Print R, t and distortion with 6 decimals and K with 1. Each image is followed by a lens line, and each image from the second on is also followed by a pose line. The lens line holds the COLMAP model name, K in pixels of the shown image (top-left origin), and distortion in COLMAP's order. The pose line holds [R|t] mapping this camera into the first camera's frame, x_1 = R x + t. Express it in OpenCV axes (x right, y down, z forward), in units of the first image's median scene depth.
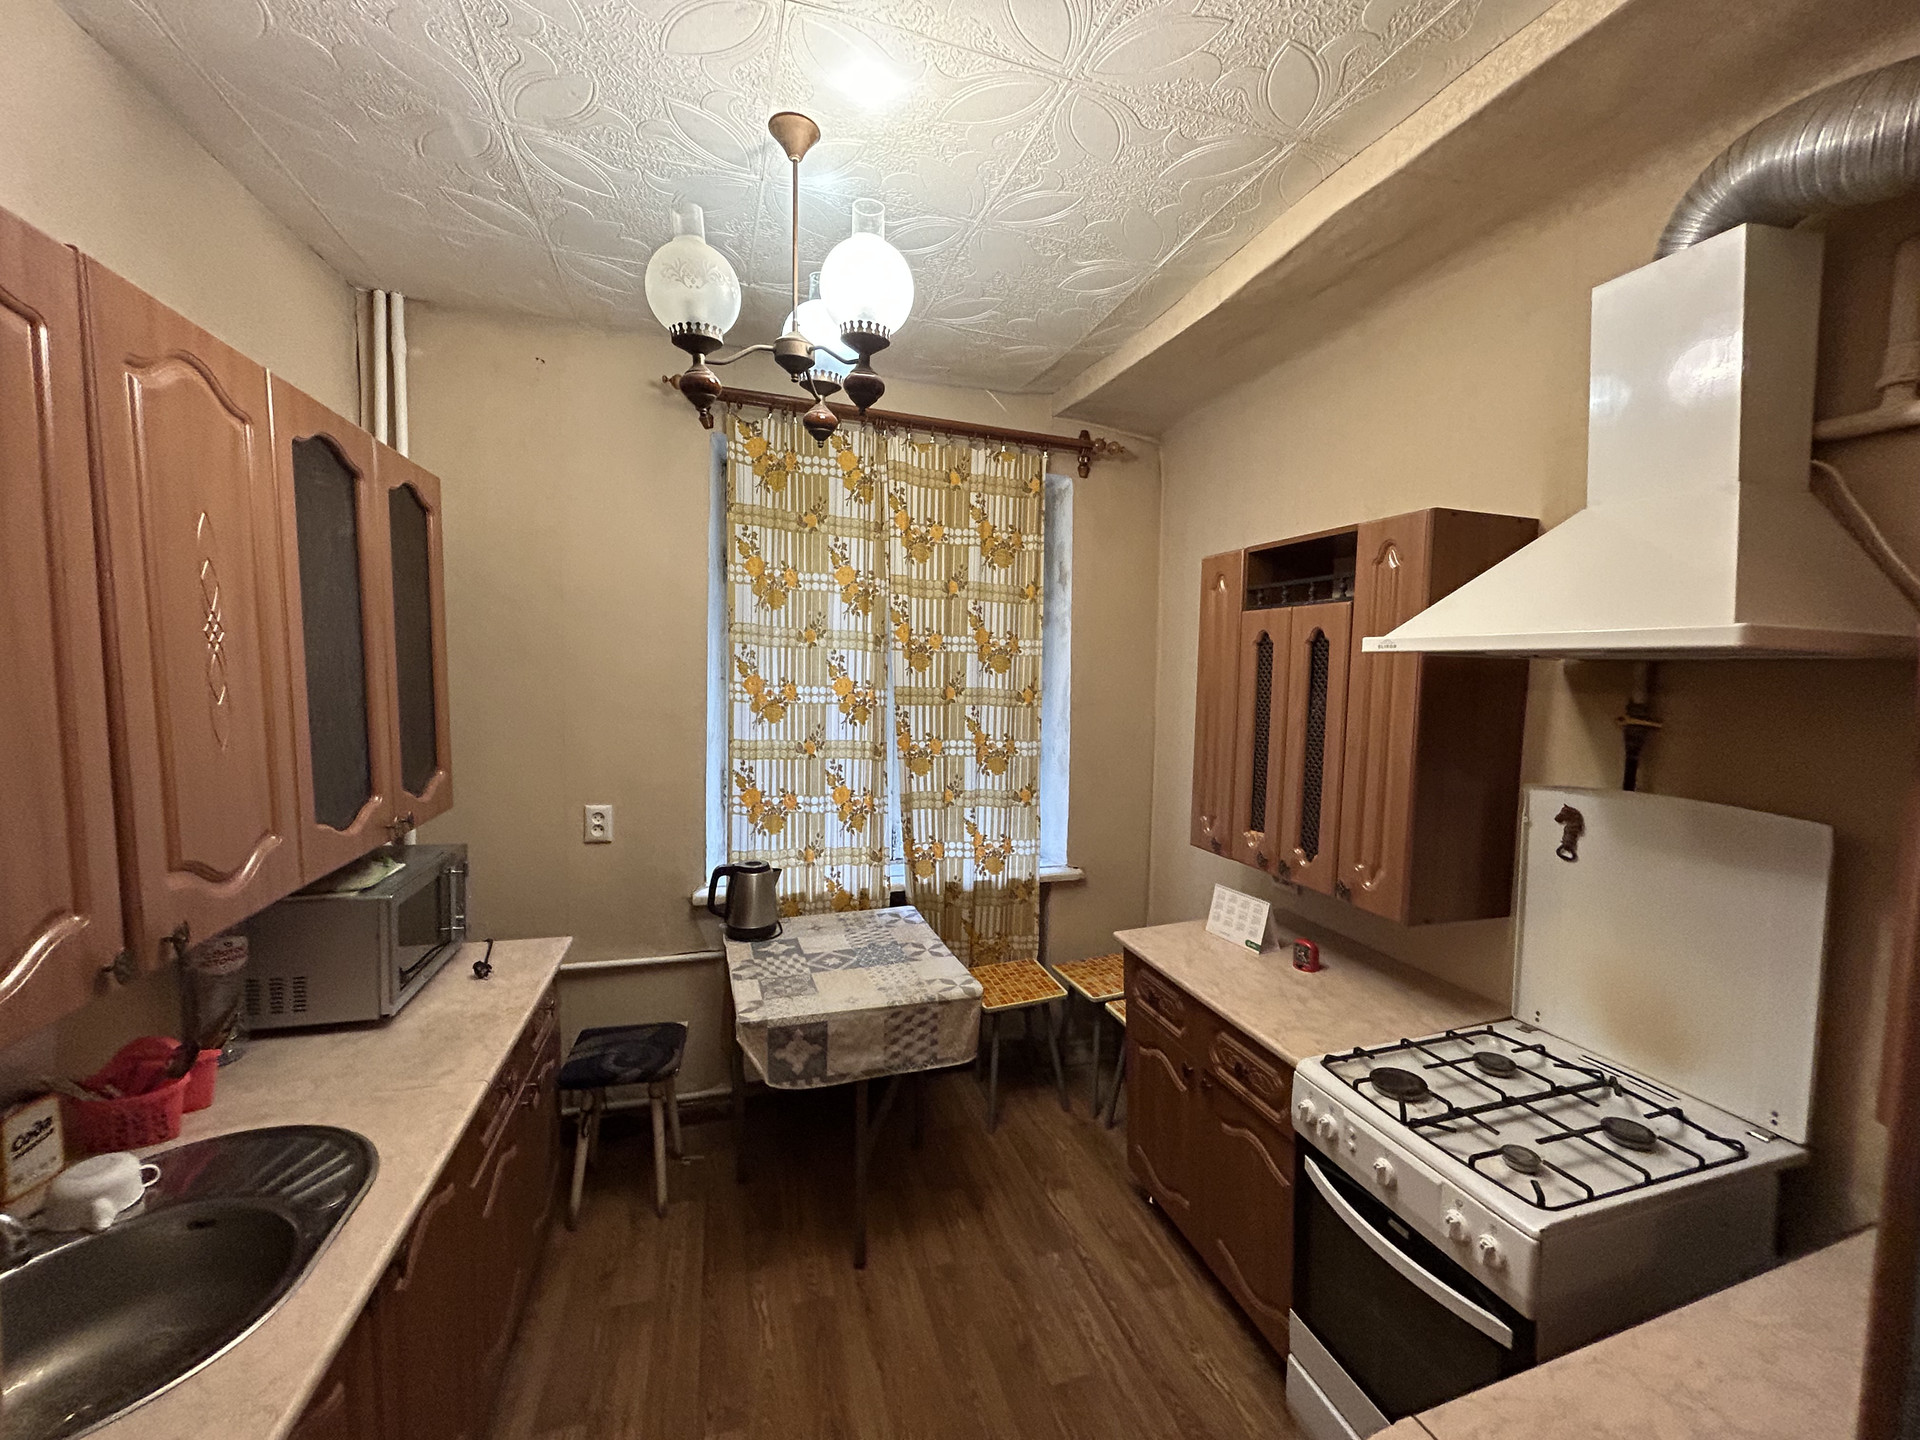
lens RADIAL K [[775.3, 0, 964.5], [0, 775.3, 723.2], [0, 0, 1]] dist [0.003635, 0.000209]
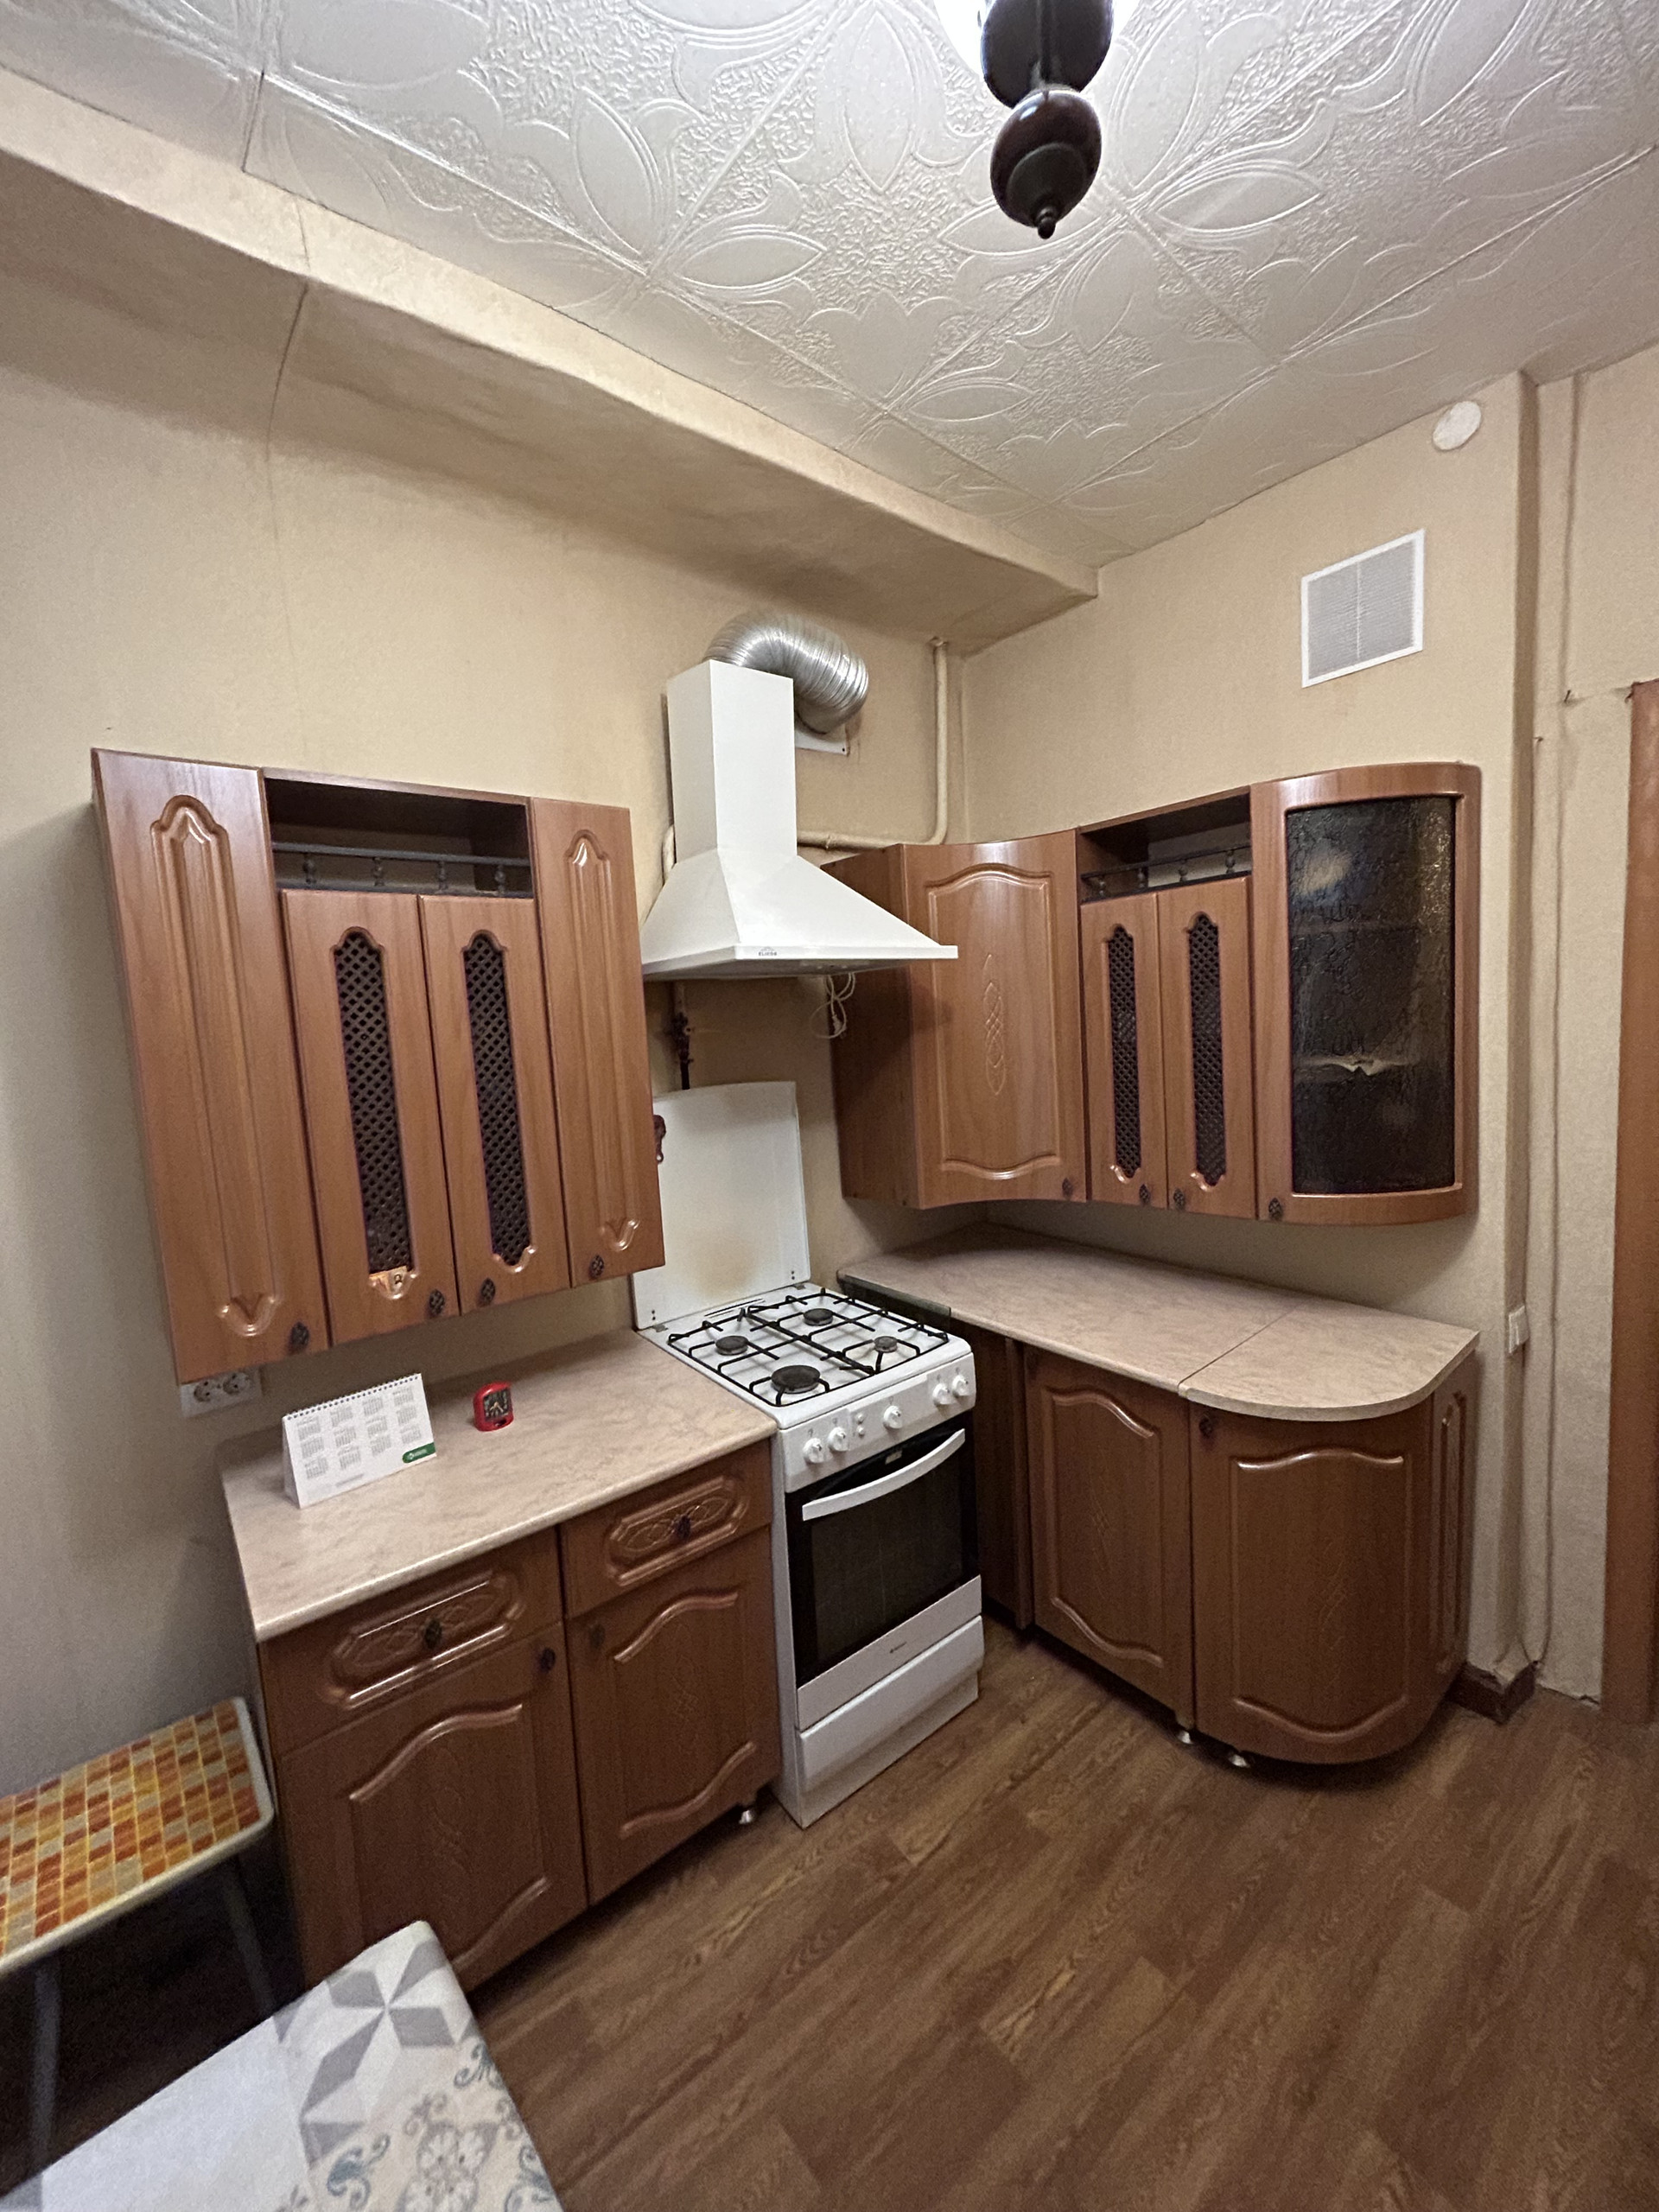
lens RADIAL K [[893.2, 0, 828.9], [0, 893.2, 1107.4], [0, 0, 1]] dist [0.003635, 0.000209]
pose [[-0.366159, -0.088242, 0.926359, -0.436595], [0.120873, 0.982550, 0.141371, -0.046067], [-0.922669, 0.163736, -0.349104, 1.078275]]
